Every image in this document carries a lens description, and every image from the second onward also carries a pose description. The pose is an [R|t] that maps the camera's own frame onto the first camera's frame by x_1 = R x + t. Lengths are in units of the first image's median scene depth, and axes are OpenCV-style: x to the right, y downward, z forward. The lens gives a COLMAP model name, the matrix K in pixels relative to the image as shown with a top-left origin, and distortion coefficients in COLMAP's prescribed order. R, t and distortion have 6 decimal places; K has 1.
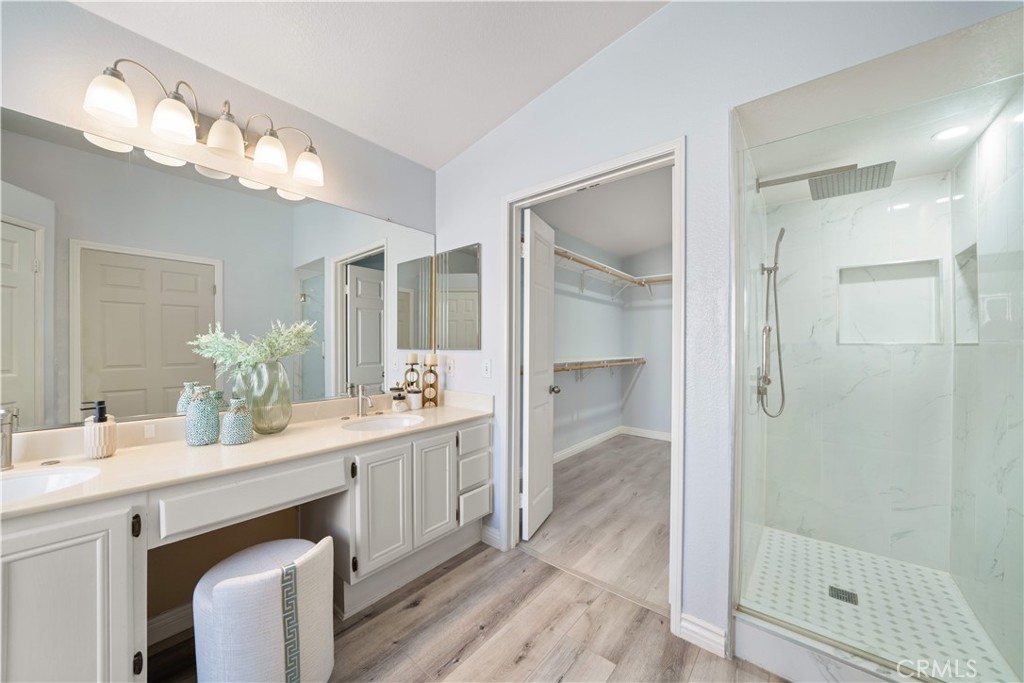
lens RADIAL K [[358.2, 0, 510.0], [0, 358.2, 347.6], [0, 0, 1]] dist [-0.015009, 0.000052]
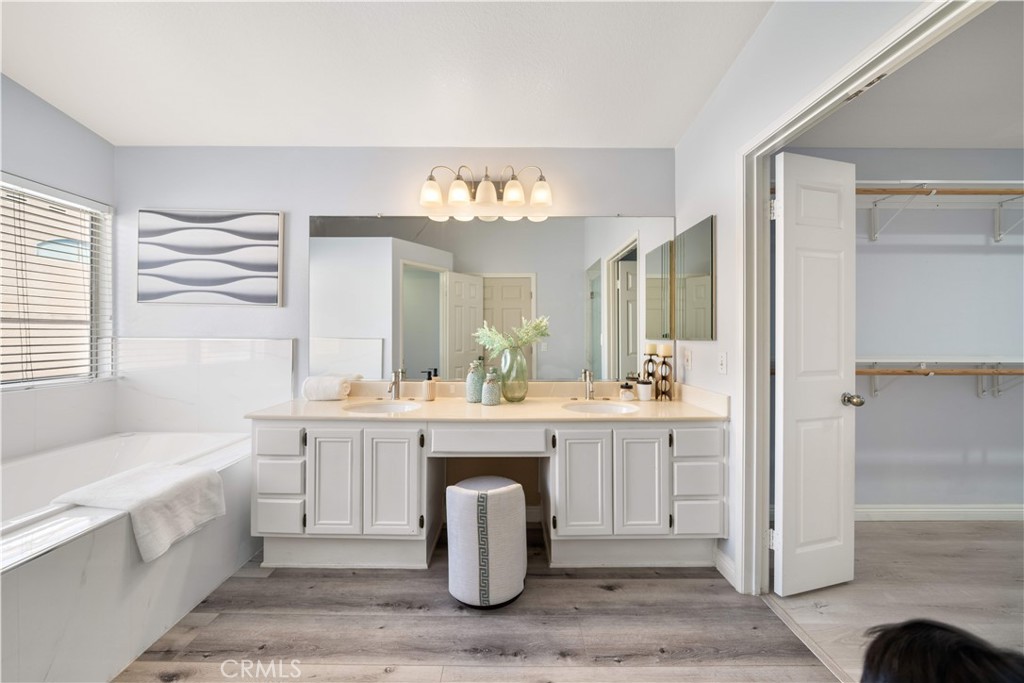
lens RADIAL K [[352.3, 0, 509.9], [0, 352.3, 337.0], [0, 0, 1]] dist [0.000619, 0.000215]
pose [[0.652967, -0.001478, -0.757385, 0.267551], [-0.000963, 0.999996, -0.002781, 0.001215], [0.757386, 0.002545, 0.652962, 0.099049]]
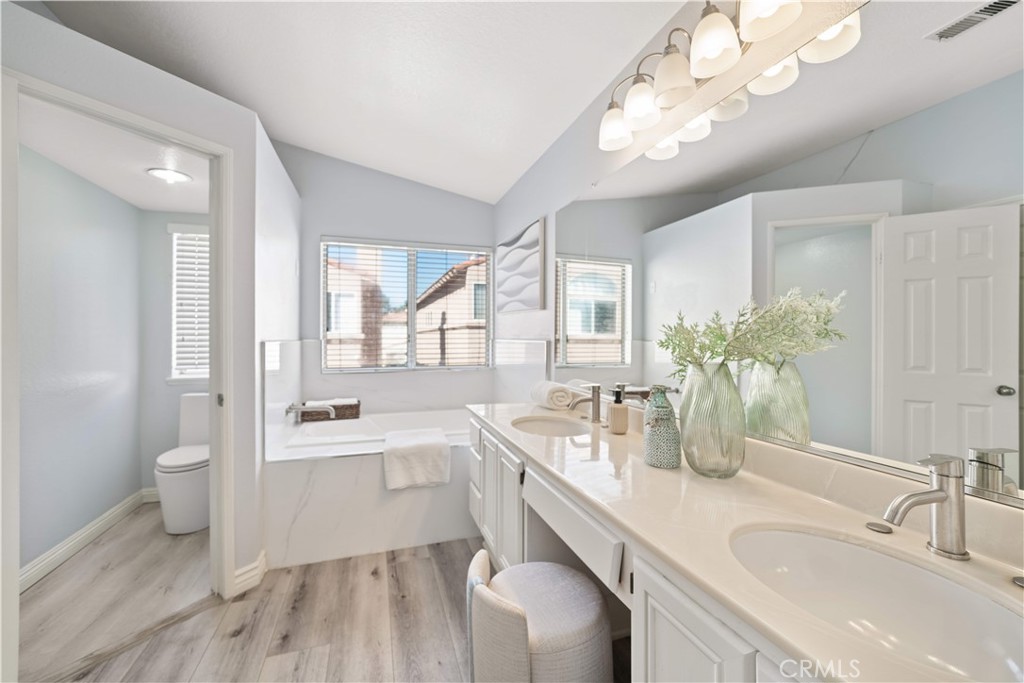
lens RADIAL K [[404.1, 0, 510.3], [0, 404.1, 334.7], [0, 0, 1]] dist [0.000010, 0.000003]
pose [[-0.505093, -0.012592, -0.862973, 0.129398], [-0.008091, 0.999919, -0.009854, -0.001712], [0.863027, 0.002005, -0.505154, 0.870083]]
